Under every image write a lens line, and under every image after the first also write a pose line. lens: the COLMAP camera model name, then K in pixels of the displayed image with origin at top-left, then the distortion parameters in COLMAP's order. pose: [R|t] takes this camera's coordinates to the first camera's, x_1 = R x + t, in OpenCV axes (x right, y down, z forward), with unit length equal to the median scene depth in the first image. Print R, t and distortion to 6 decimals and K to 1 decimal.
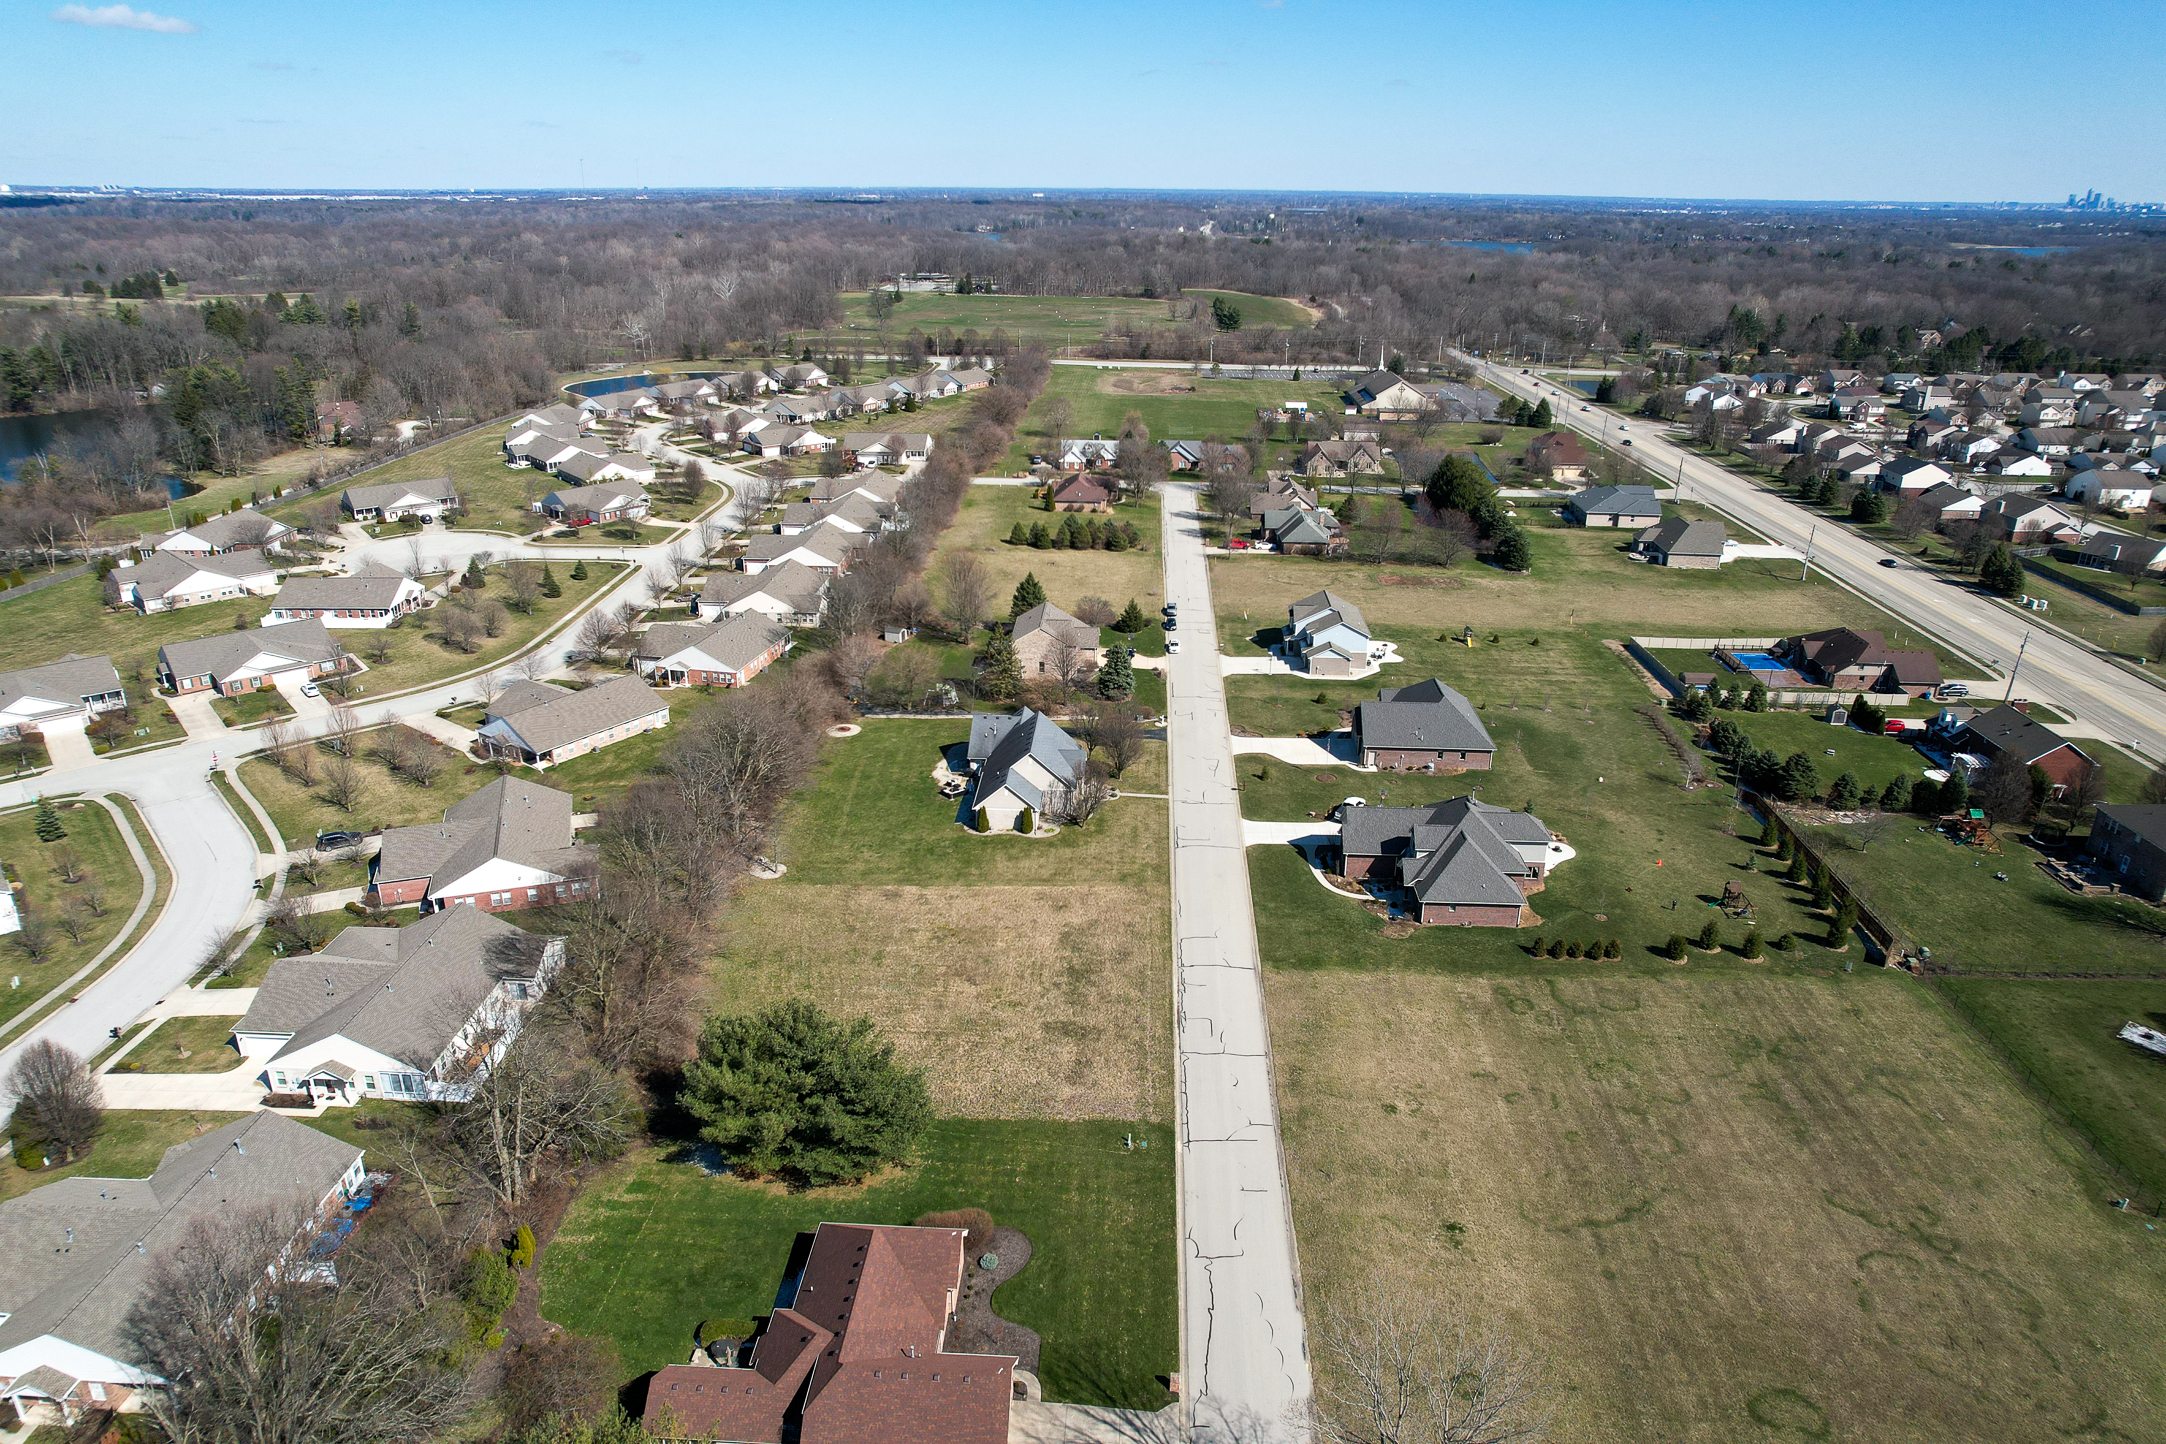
lens RADIAL K [[1378.4, 0, 1081.2], [0, 1378.4, 718.6], [0, 0, 1]] dist [-0.076023, 0.068583]
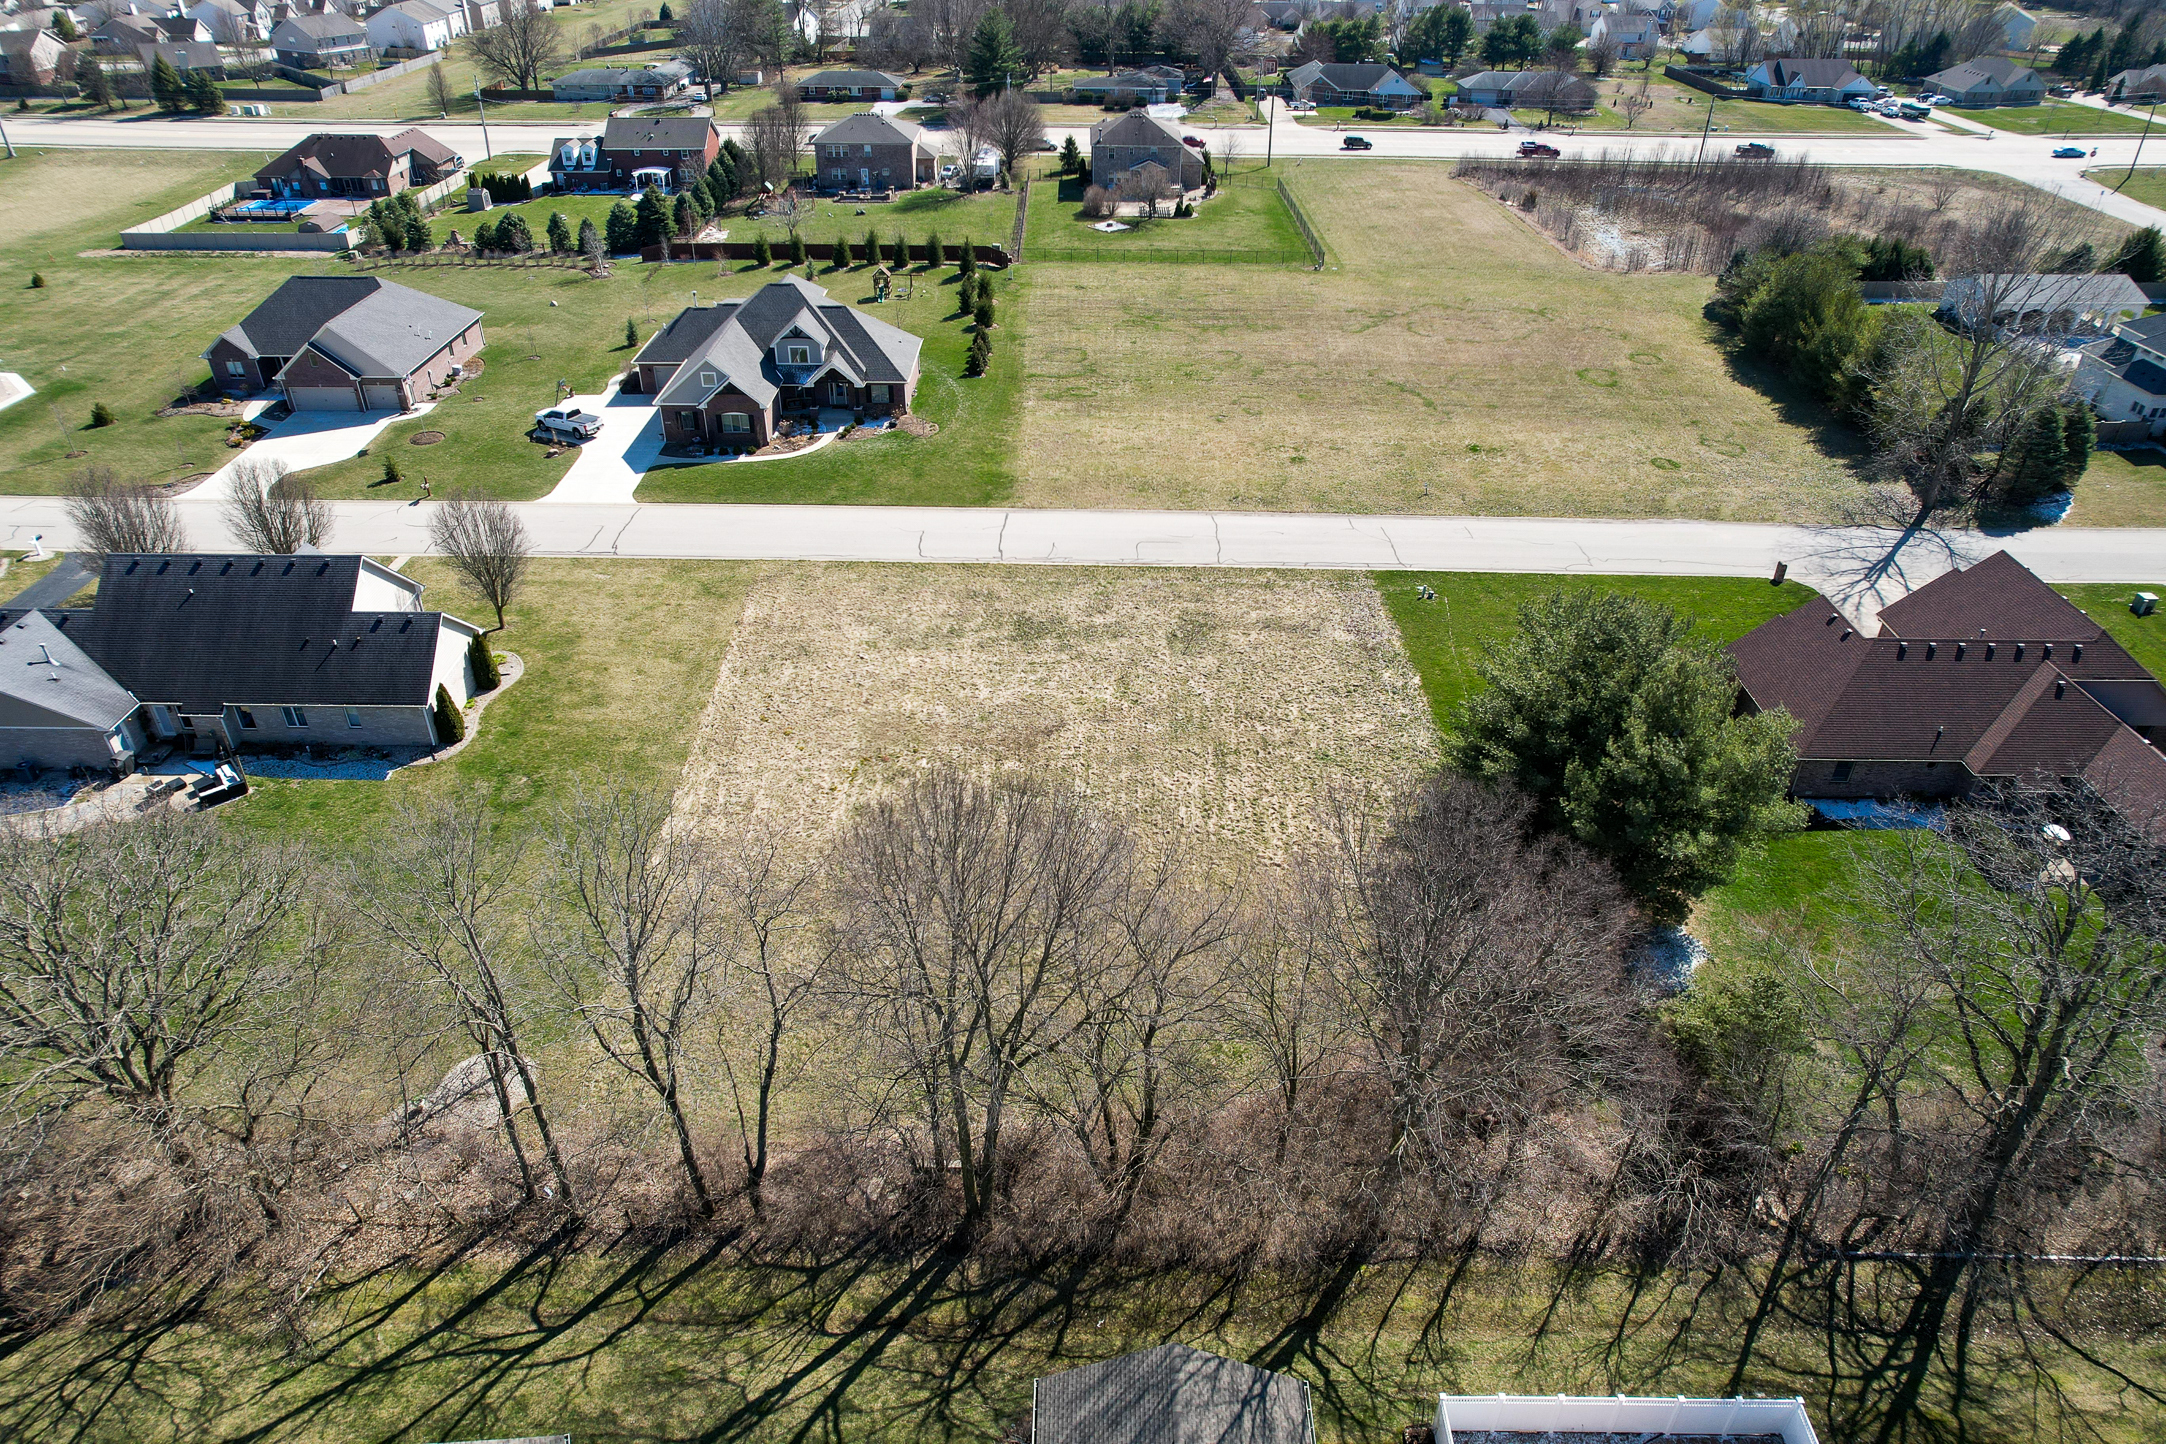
lens RADIAL K [[1398.3, 0, 1081.0], [0, 1398.3, 688.0], [0, 0, 1]] dist [-0.080130, 0.075322]
pose [[-0.042089, -0.536128, 0.843086, -0.456243], [0.356091, 0.780371, 0.514024, -0.090402], [-0.933503, 0.321850, 0.158065, 0.745023]]
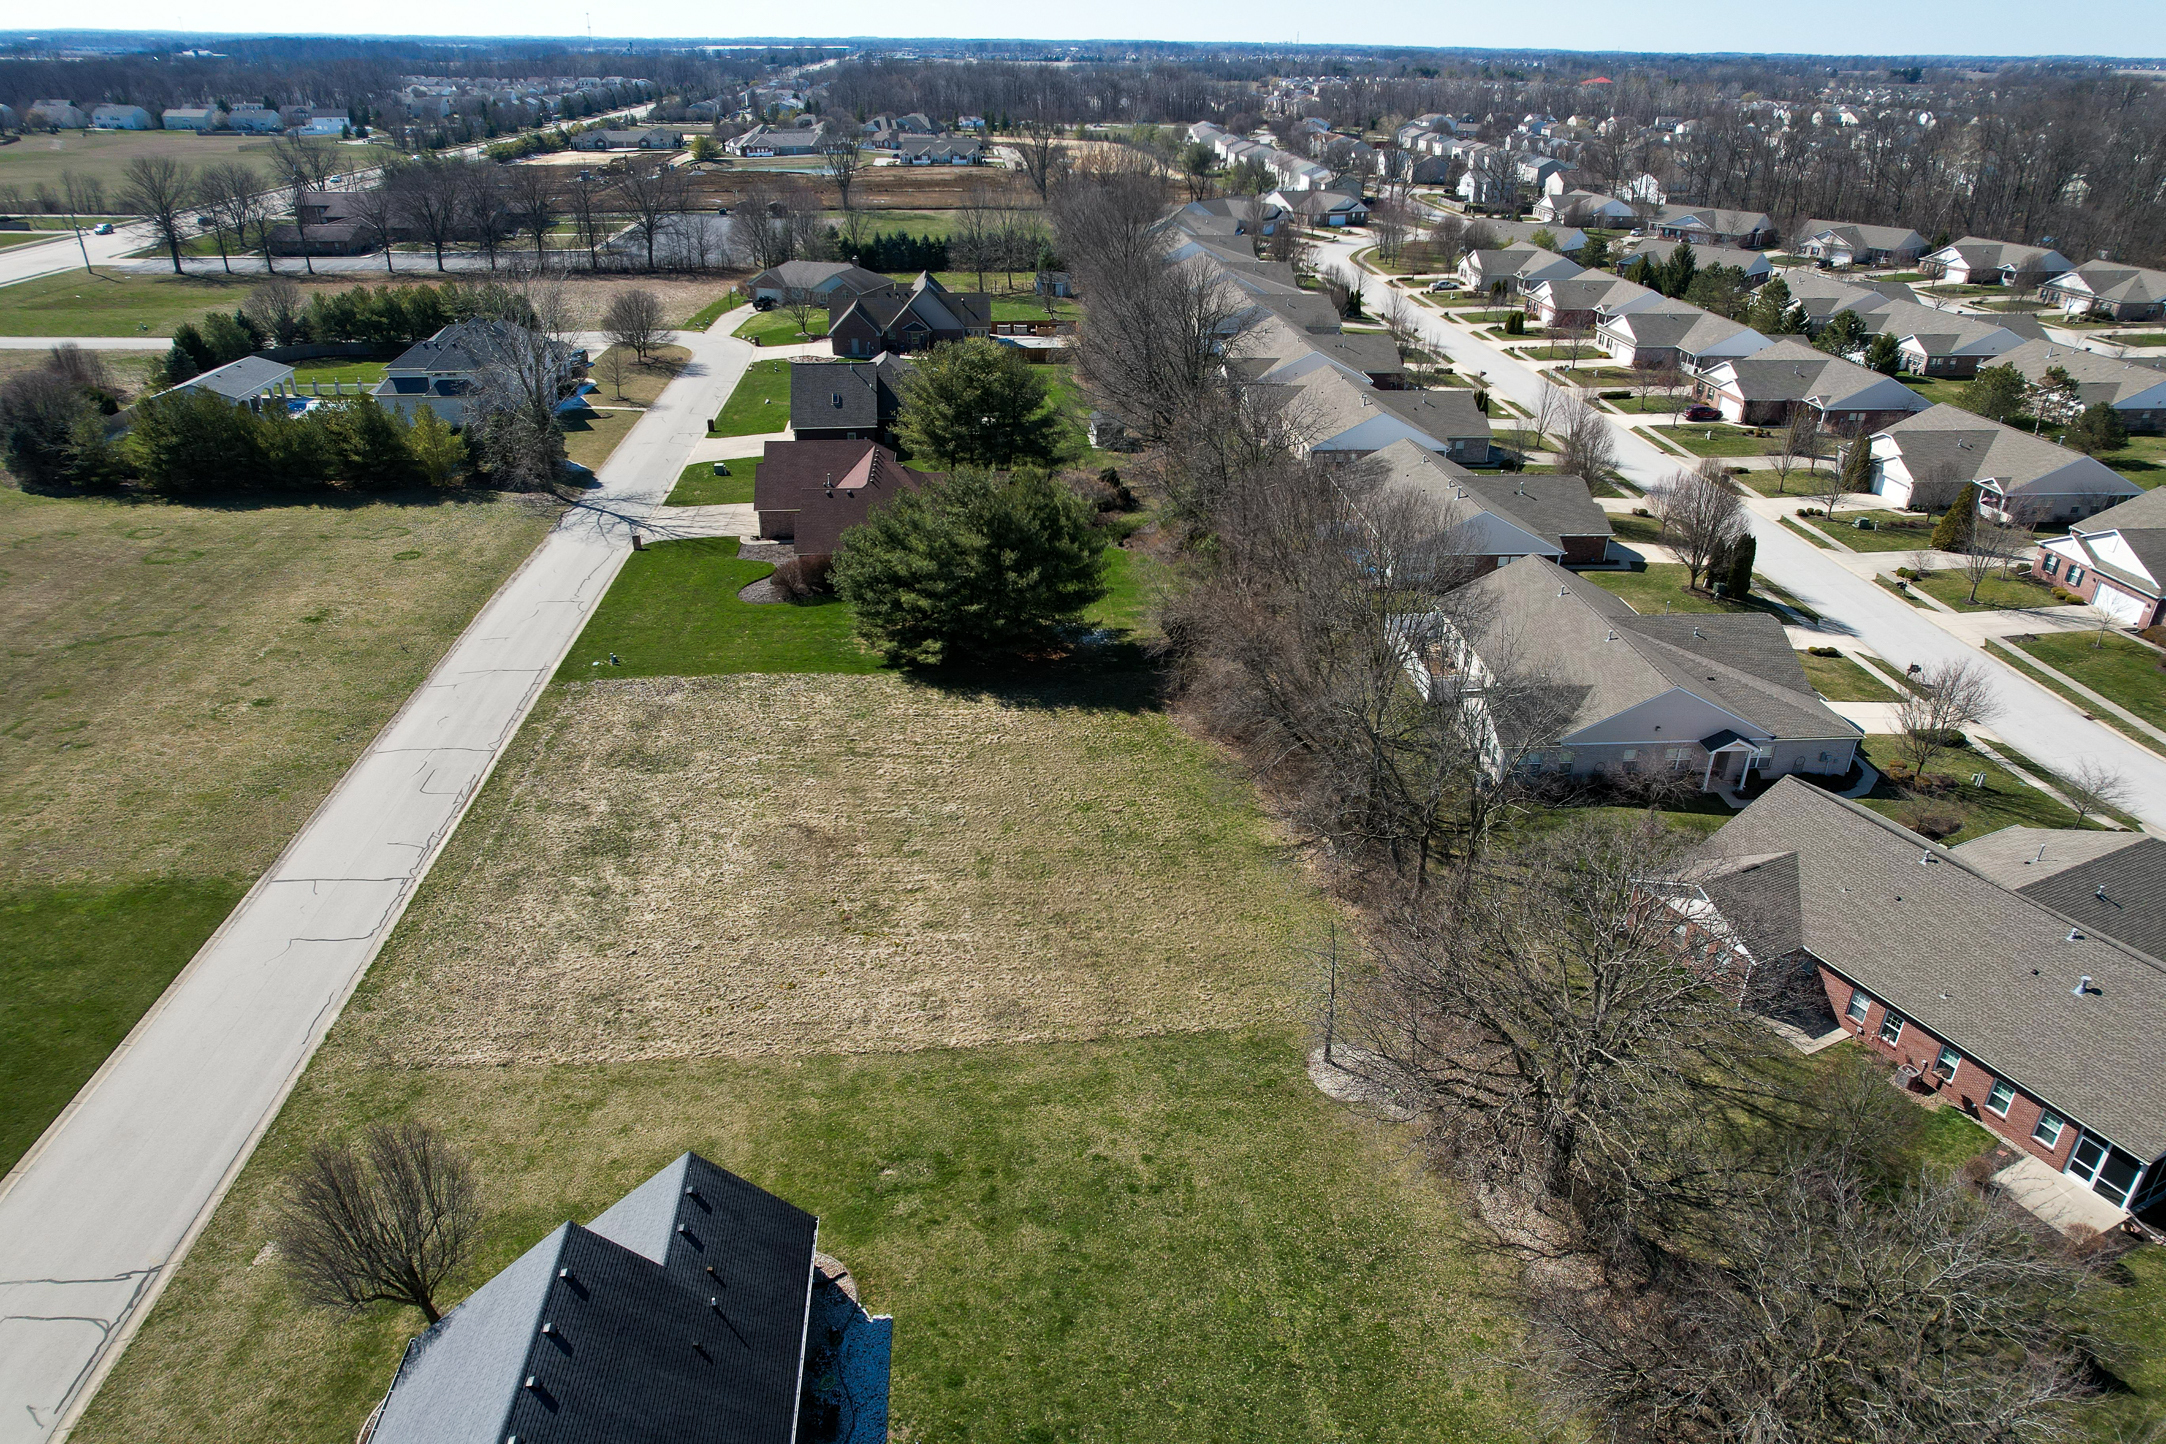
lens RADIAL K [[1378.4, 0, 1081.2], [0, 1378.4, 718.6], [0, 0, 1]] dist [-0.076023, 0.068583]
pose [[-0.991268, 0.038817, -0.126016, -0.103154], [-0.067593, 0.670982, 0.738387, -0.227229], [0.113216, 0.740457, -0.662499, 1.132640]]
